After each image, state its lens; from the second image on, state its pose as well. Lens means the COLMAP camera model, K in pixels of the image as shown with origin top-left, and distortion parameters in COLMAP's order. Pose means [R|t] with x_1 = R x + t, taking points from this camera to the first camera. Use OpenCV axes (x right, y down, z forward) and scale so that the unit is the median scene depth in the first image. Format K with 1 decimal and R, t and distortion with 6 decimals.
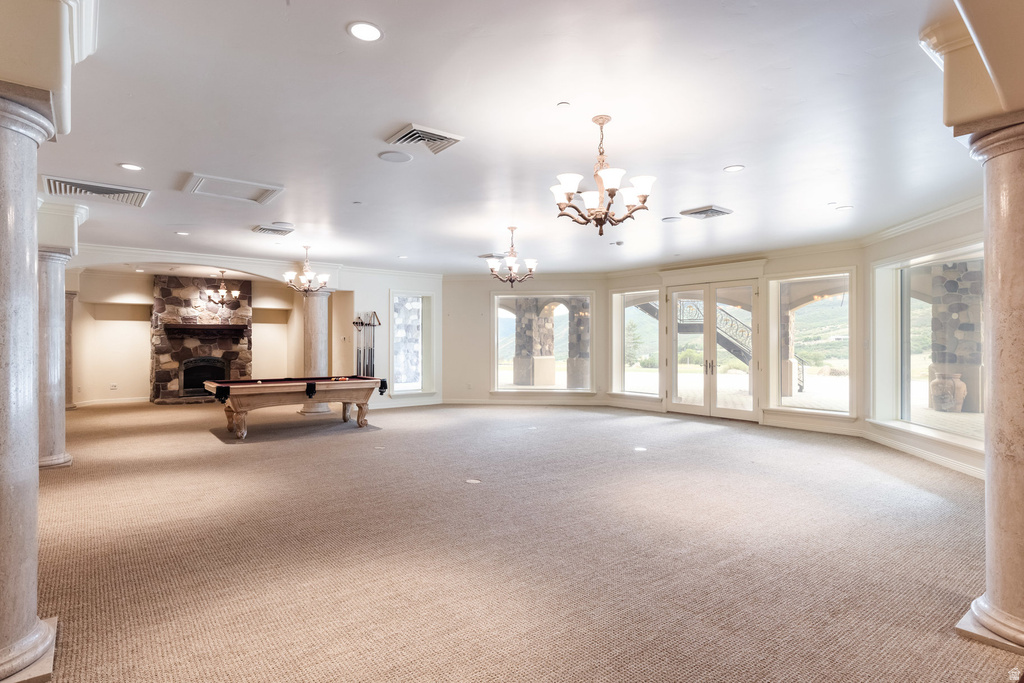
lens RADIAL K [[562.0, 0, 514.9], [0, 562.0, 339.7], [0, 0, 1]] dist [0.017742, 0.000192]
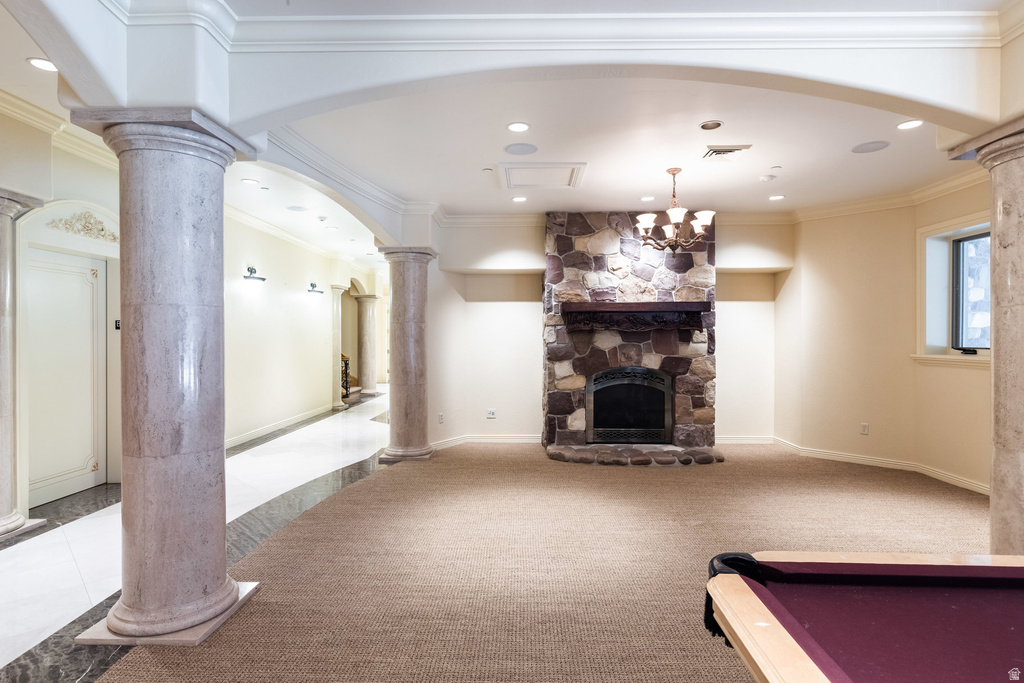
lens RADIAL K [[562.0, 0, 513.5], [0, 562.0, 340.3], [0, 0, 1]] dist [0.017742, 0.000192]
pose [[0.779475, -0.000734, -0.626433, -0.319543], [0.003813, 0.999986, 0.003573, 0.004005], [0.626422, -0.005174, 0.779467, 0.551214]]
